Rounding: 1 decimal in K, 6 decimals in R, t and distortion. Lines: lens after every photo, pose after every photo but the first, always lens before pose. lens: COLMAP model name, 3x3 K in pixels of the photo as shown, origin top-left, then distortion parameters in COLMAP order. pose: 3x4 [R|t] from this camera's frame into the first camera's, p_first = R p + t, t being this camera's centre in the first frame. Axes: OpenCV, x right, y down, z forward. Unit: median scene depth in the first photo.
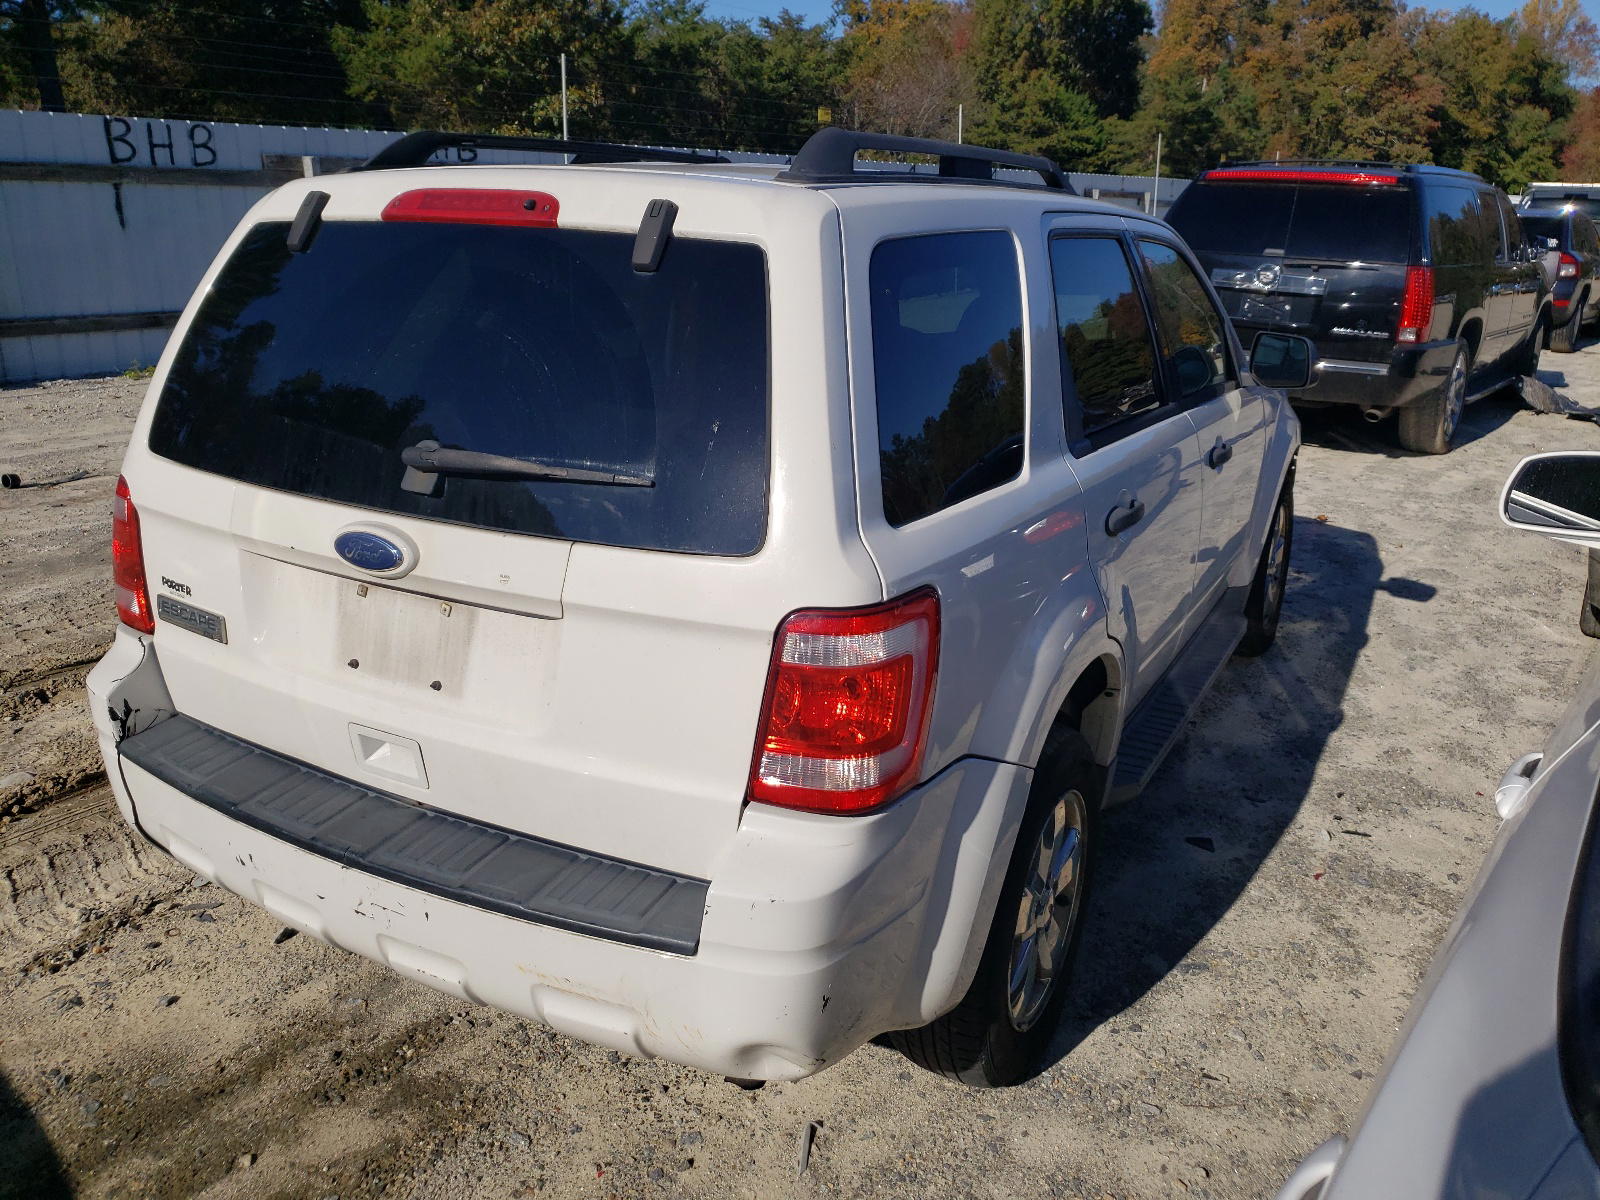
lens RADIAL K [[1227.4, 0, 801.7], [0, 1227.4, 599.0], [0, 0, 1]] dist [0.033284, -0.020287]
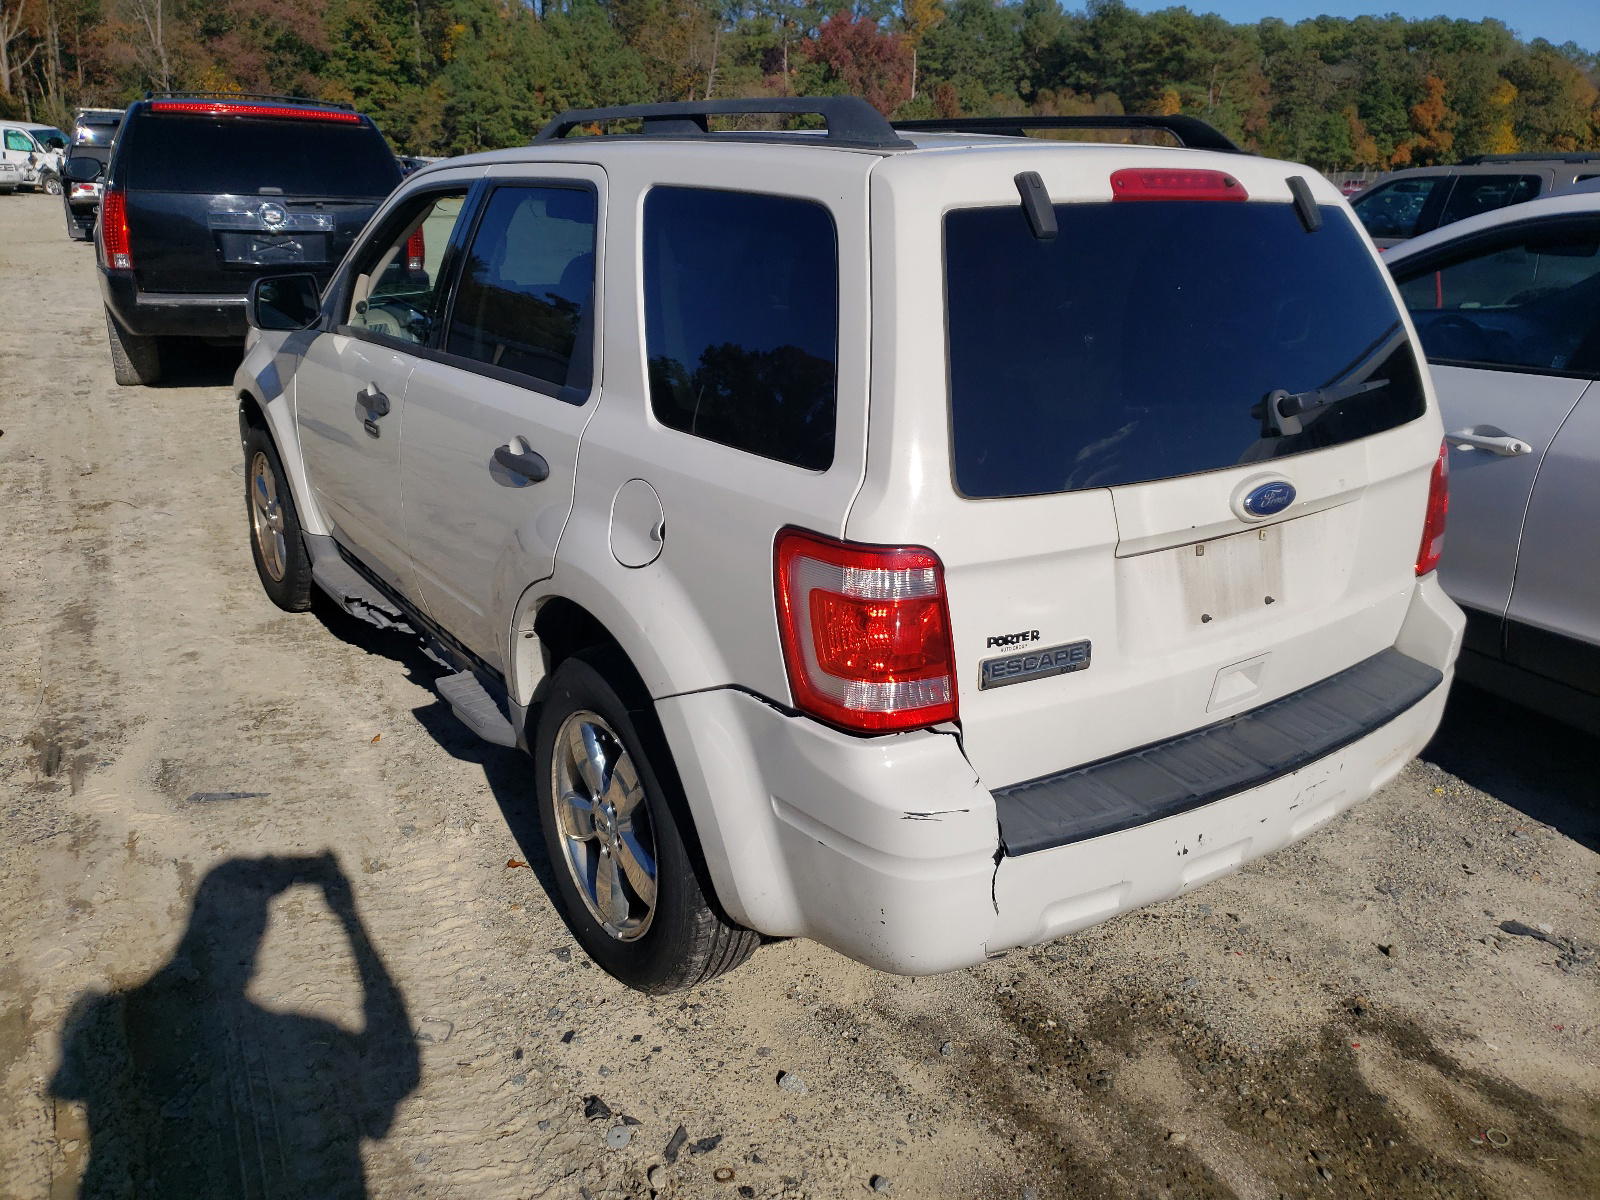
lens RADIAL K [[1227.4, 0, 803.3], [0, 1227.4, 600.0], [0, 0, 1]] dist [0.033284, -0.020287]
pose [[0.434487, -0.312525, 0.844718, -1.212004], [0.263767, 0.940902, 0.212441, -0.242370], [-0.861190, 0.130506, 0.491243, 0.660445]]
